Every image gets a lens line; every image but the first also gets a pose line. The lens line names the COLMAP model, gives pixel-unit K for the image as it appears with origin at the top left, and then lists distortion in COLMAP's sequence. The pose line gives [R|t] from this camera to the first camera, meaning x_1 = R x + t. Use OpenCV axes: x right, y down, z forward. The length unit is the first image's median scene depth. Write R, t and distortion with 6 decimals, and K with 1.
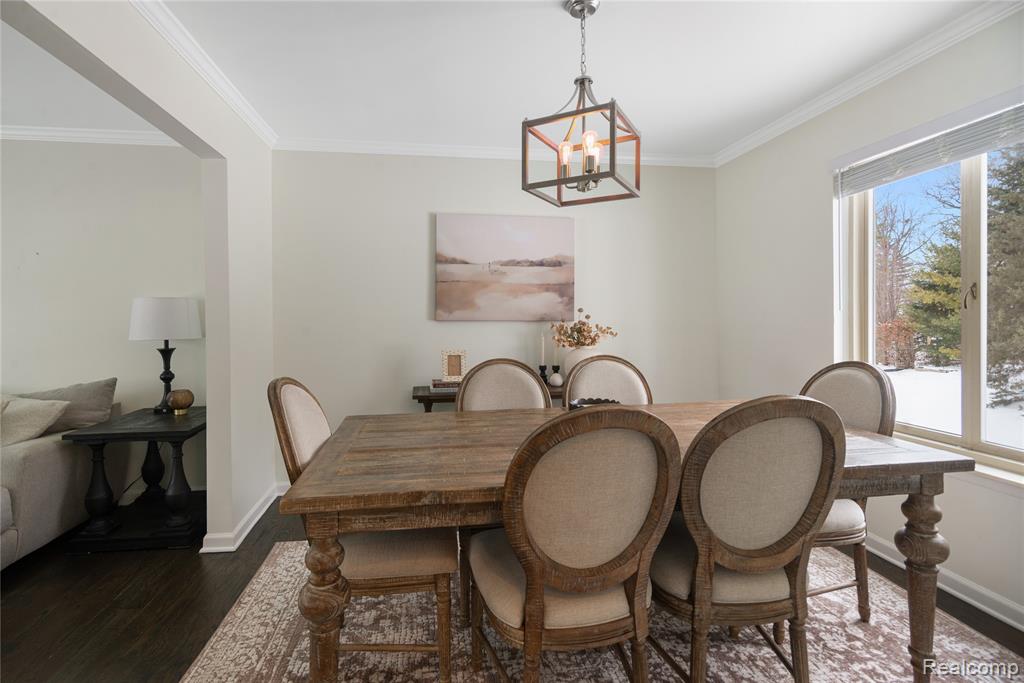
lens RADIAL K [[498.6, 0, 511.7], [0, 498.6, 320.2], [0, 0, 1]] dist [0.000633, -0.000346]
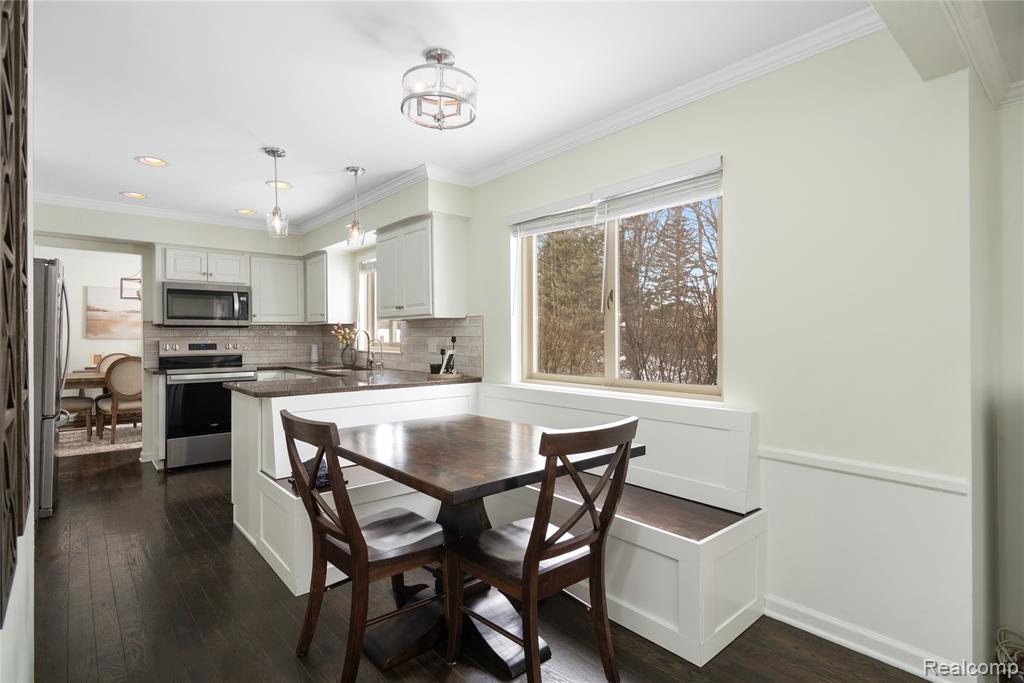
lens RADIAL K [[498.6, 0, 498.2], [0, 498.6, 337.9], [0, 0, 1]] dist [0.000633, -0.000346]
pose [[0.860204, 0.001364, 0.509948, 0.257721], [-0.002240, 0.999997, 0.001104, -0.008711], [-0.509945, -0.002092, 0.860205, -1.632307]]
